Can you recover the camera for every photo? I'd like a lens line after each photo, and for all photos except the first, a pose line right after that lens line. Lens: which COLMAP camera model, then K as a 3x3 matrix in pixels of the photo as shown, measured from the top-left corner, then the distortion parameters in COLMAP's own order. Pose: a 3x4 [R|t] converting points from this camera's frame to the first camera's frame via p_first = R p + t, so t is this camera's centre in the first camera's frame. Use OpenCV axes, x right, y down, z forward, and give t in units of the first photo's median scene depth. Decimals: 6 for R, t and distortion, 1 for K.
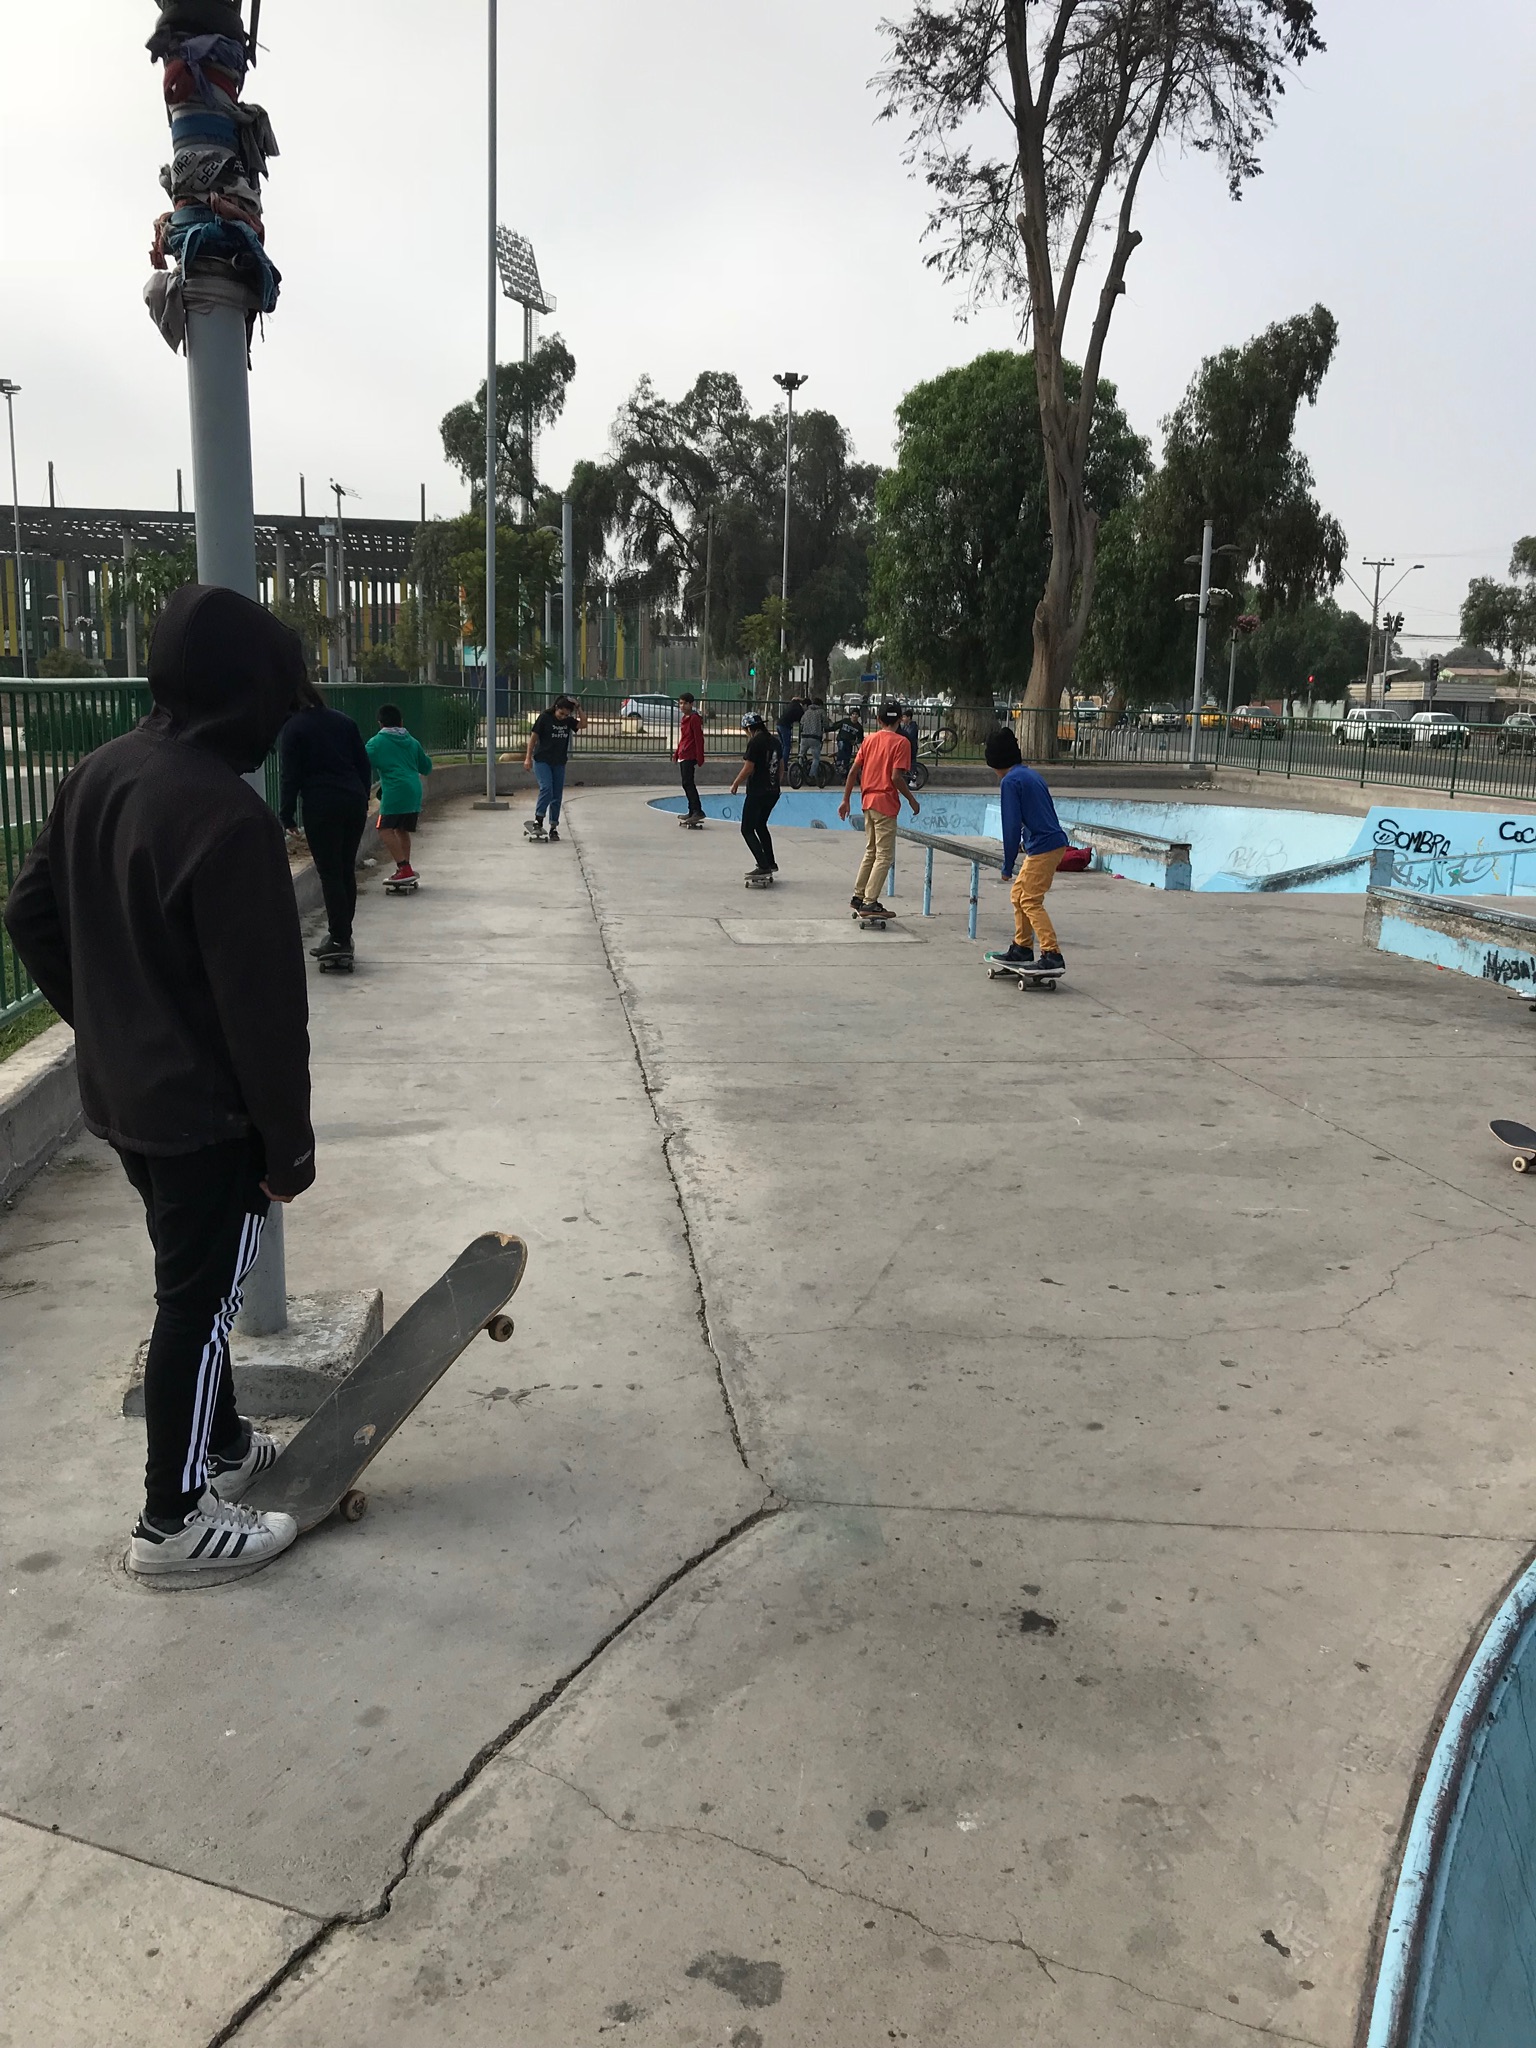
lens RADIAL K [[1680.3, 0, 768.0], [0, 1680.3, 1024.0], [0, 0, 1]] dist [-0.002489, -0.004135]
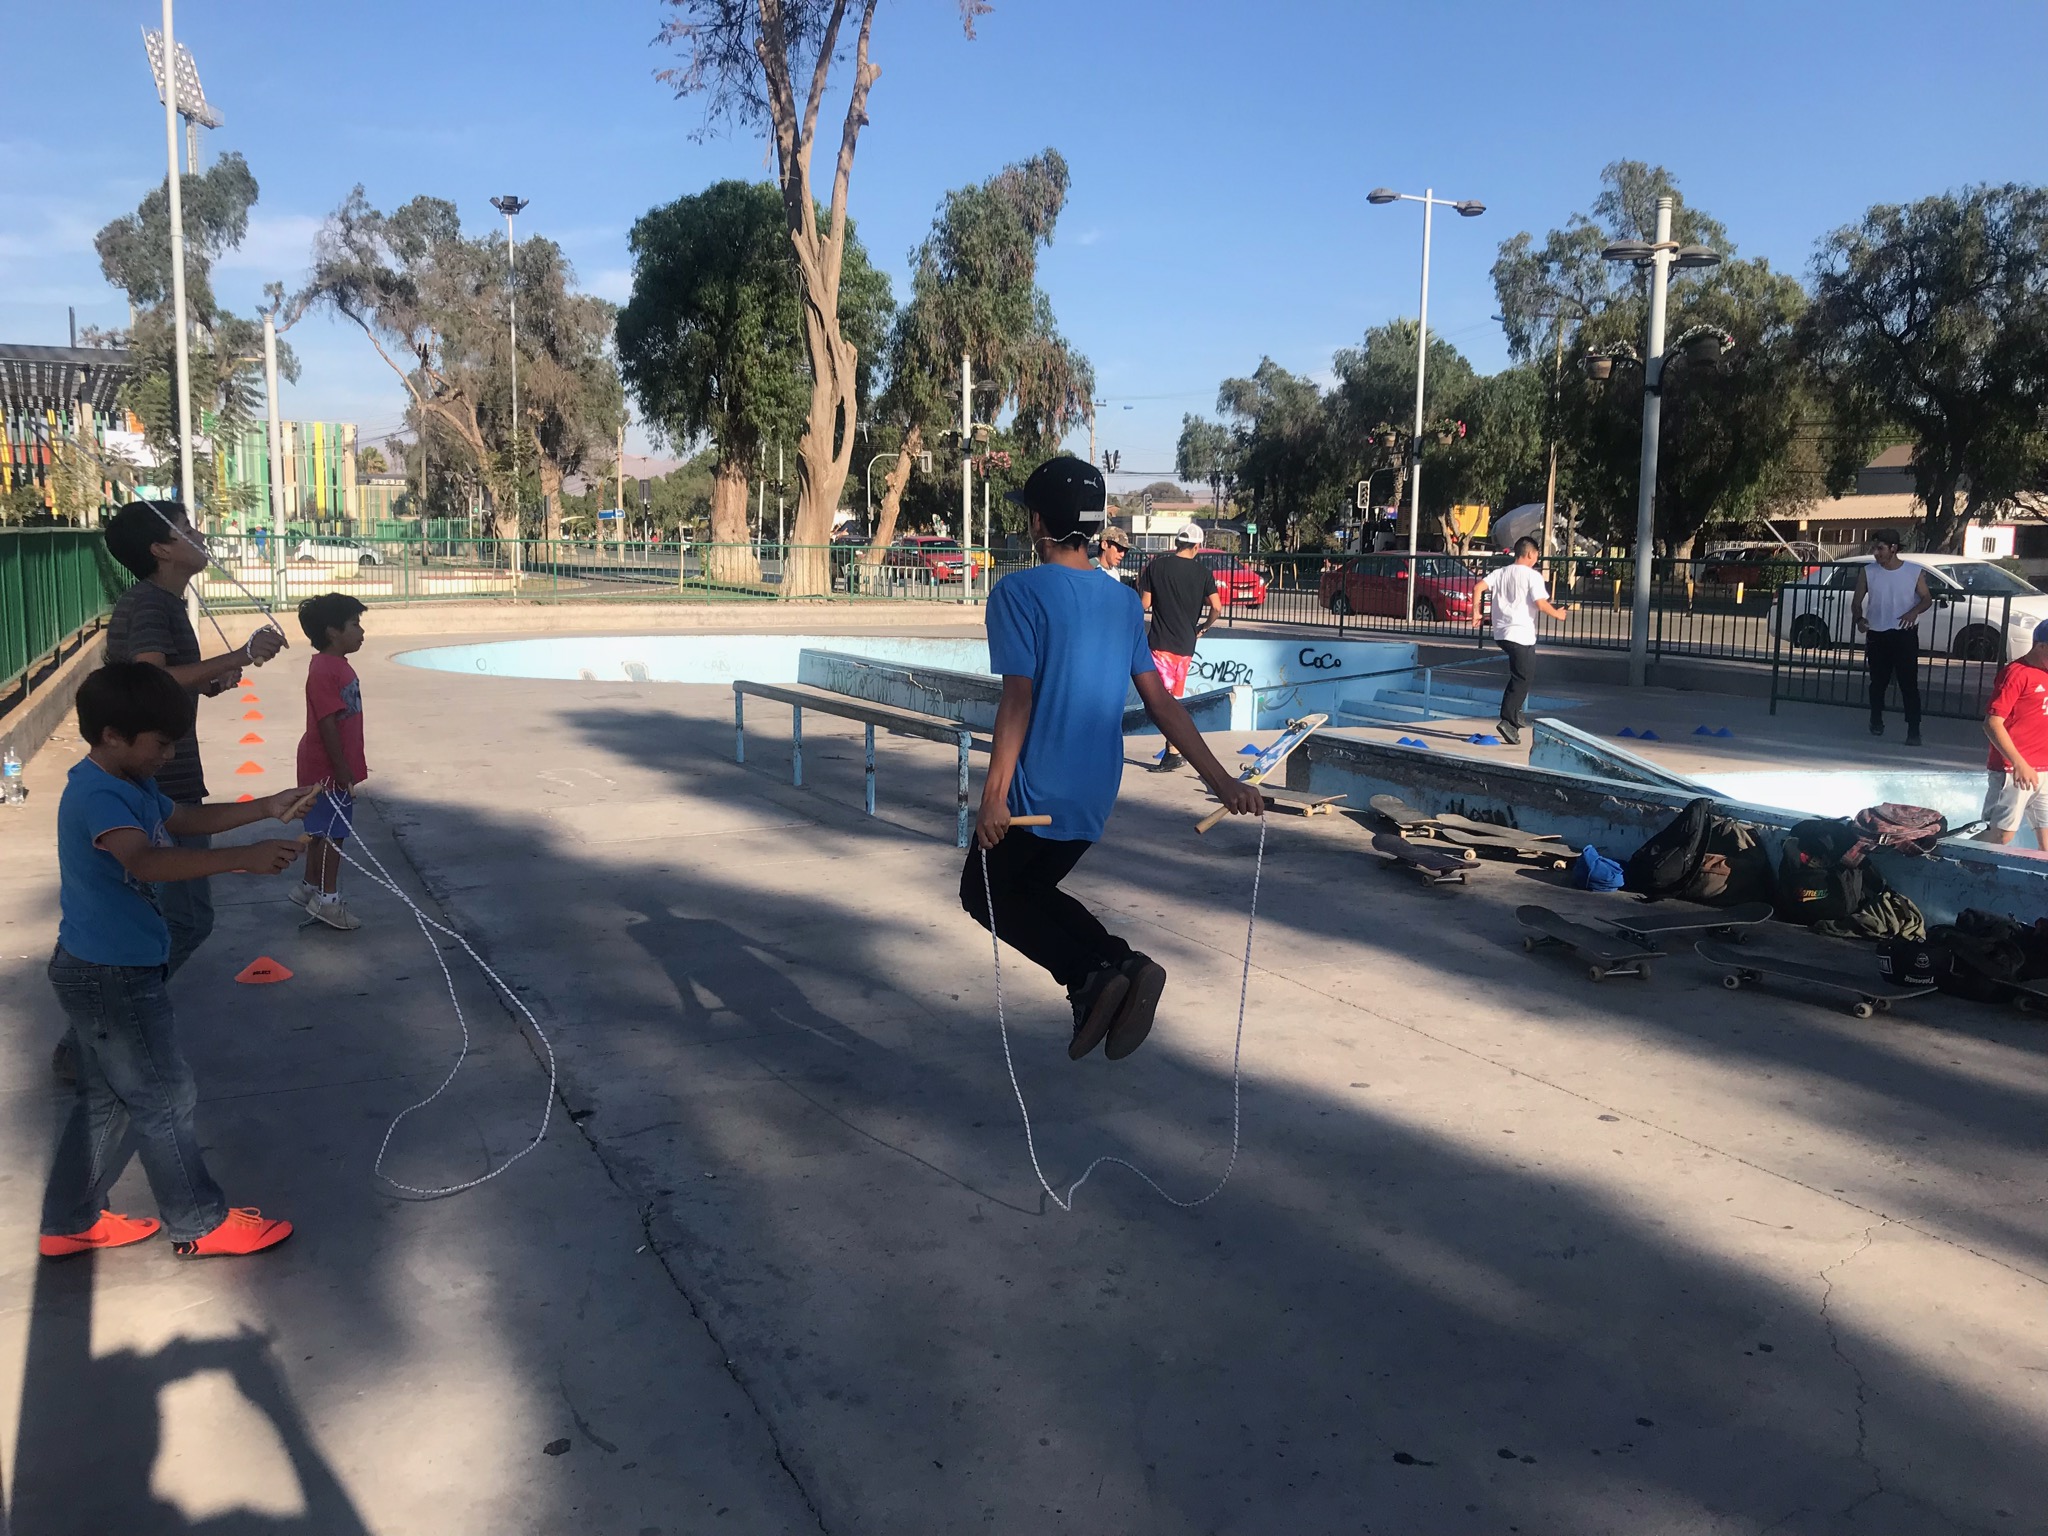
lens RADIAL K [[1680.3, 0, 996.4], [0, 1680.3, 769.0], [0, 0, 1]] dist [-0.002489, -0.004135]
pose [[0.955991, -0.056334, 0.287937, -0.018186], [0.071952, 0.996440, -0.043940, -0.010781], [-0.284437, 0.062724, 0.956641, 0.058454]]
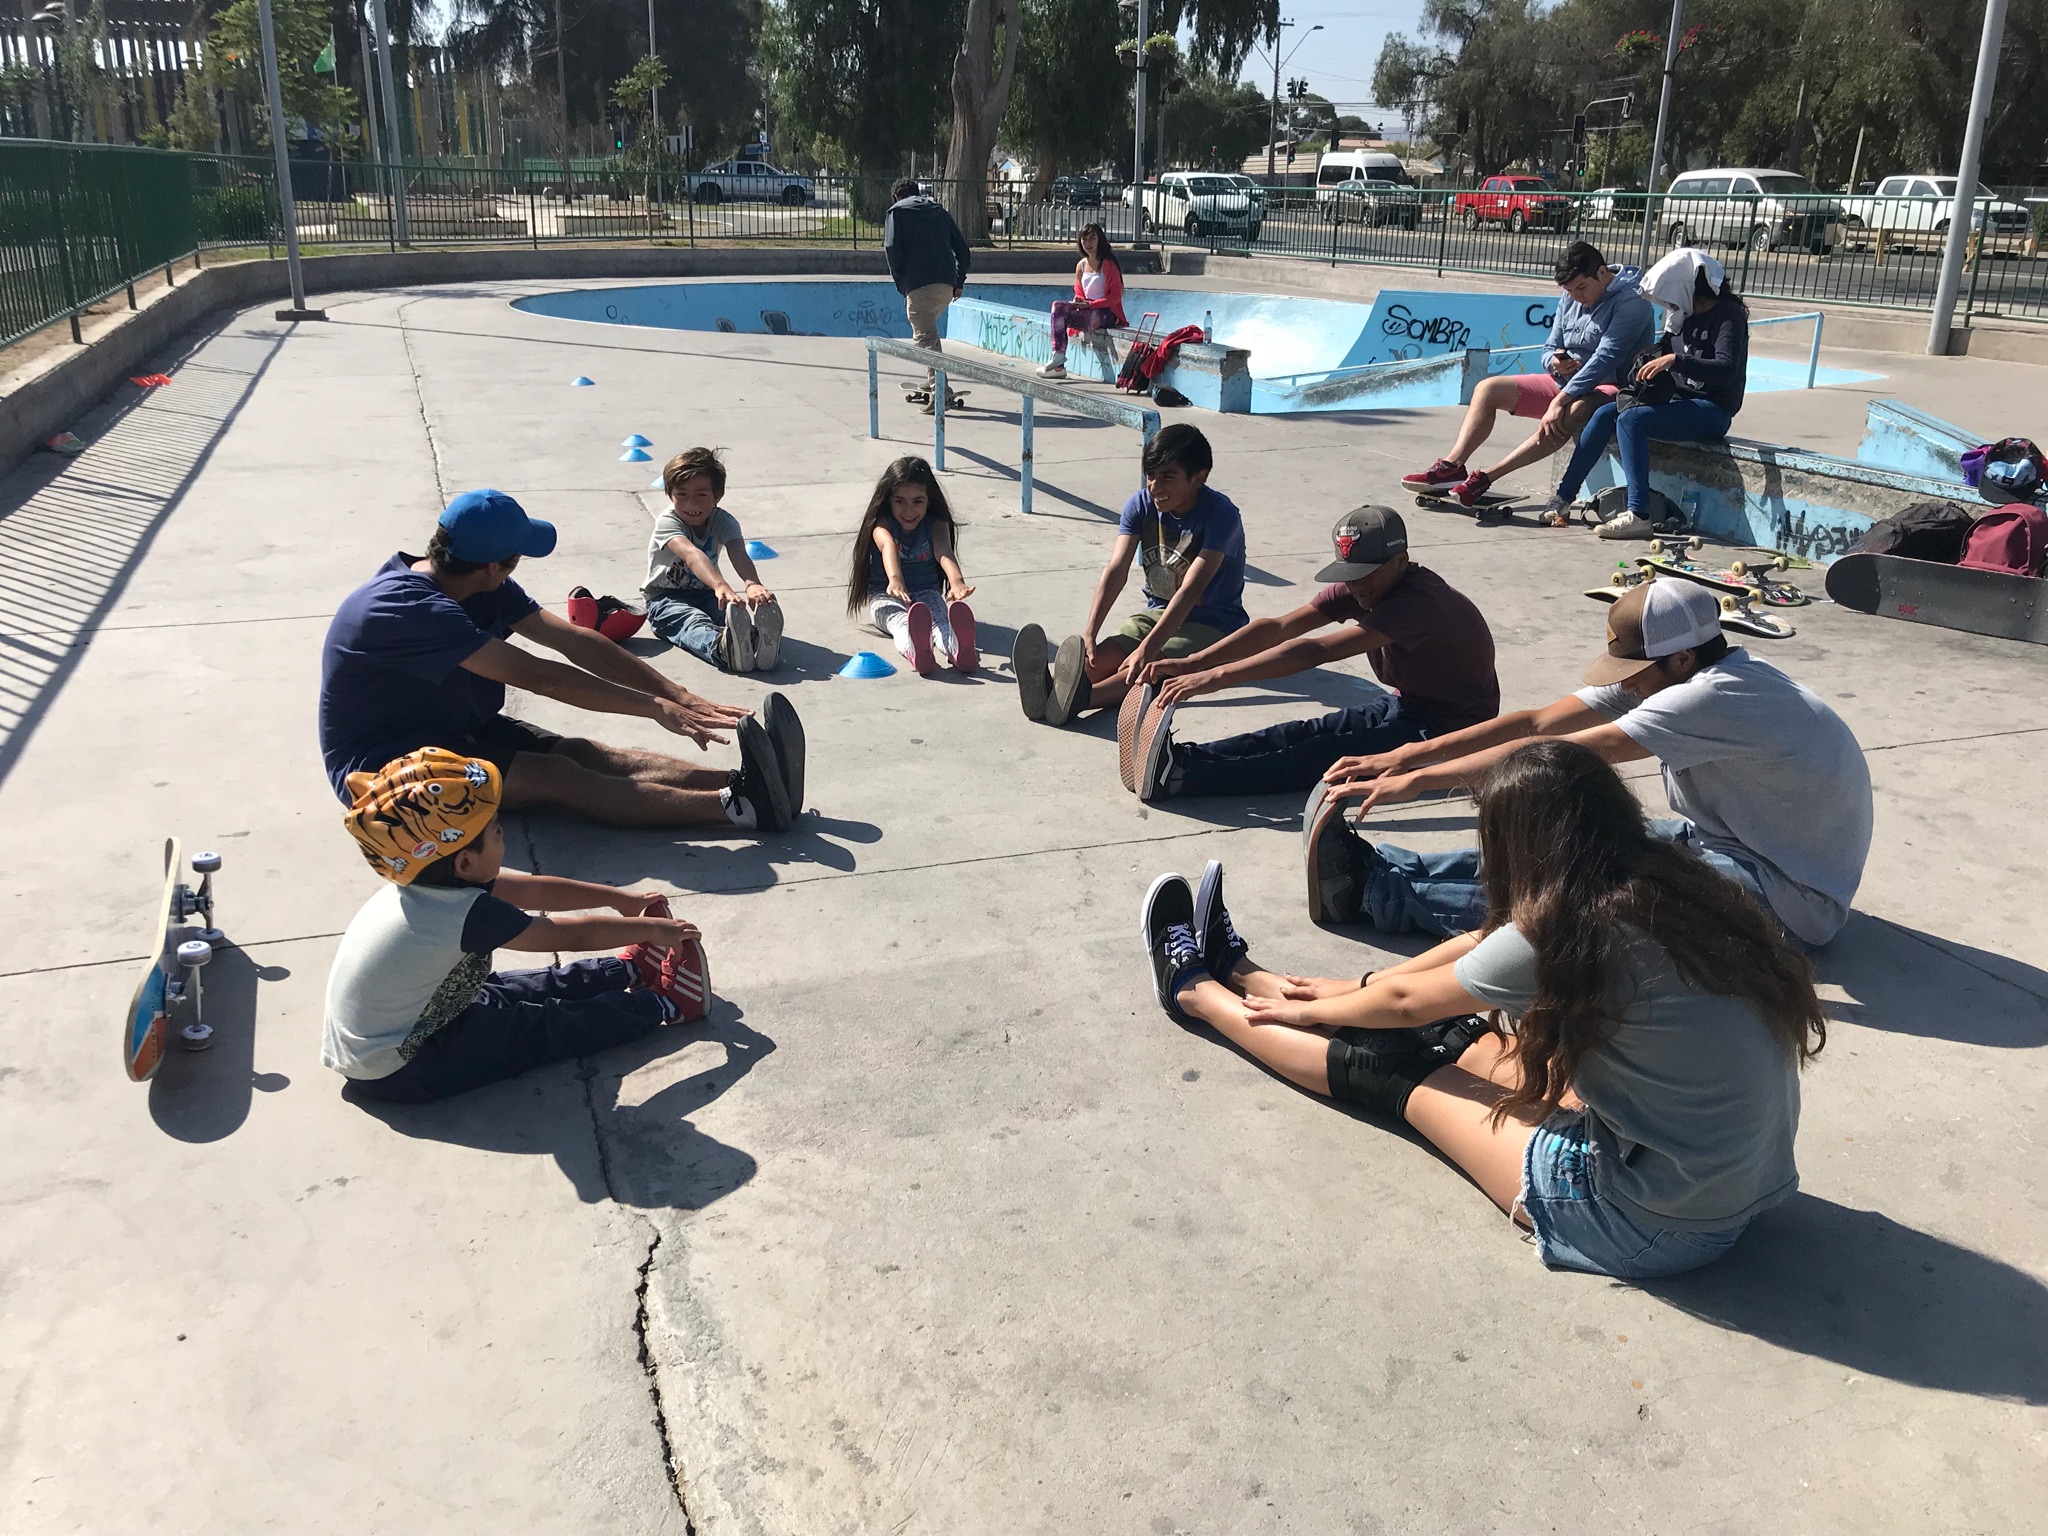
lens RADIAL K [[1680.3, 0, 996.4], [0, 1680.3, 769.0], [0, 0, 1]] dist [-0.002489, -0.004135]
pose [[0.979608, -0.078752, 0.184842, -0.007375], [0.051071, 0.987365, 0.150005, -0.016753], [-0.194319, -0.137506, 0.971253, 0.107506]]
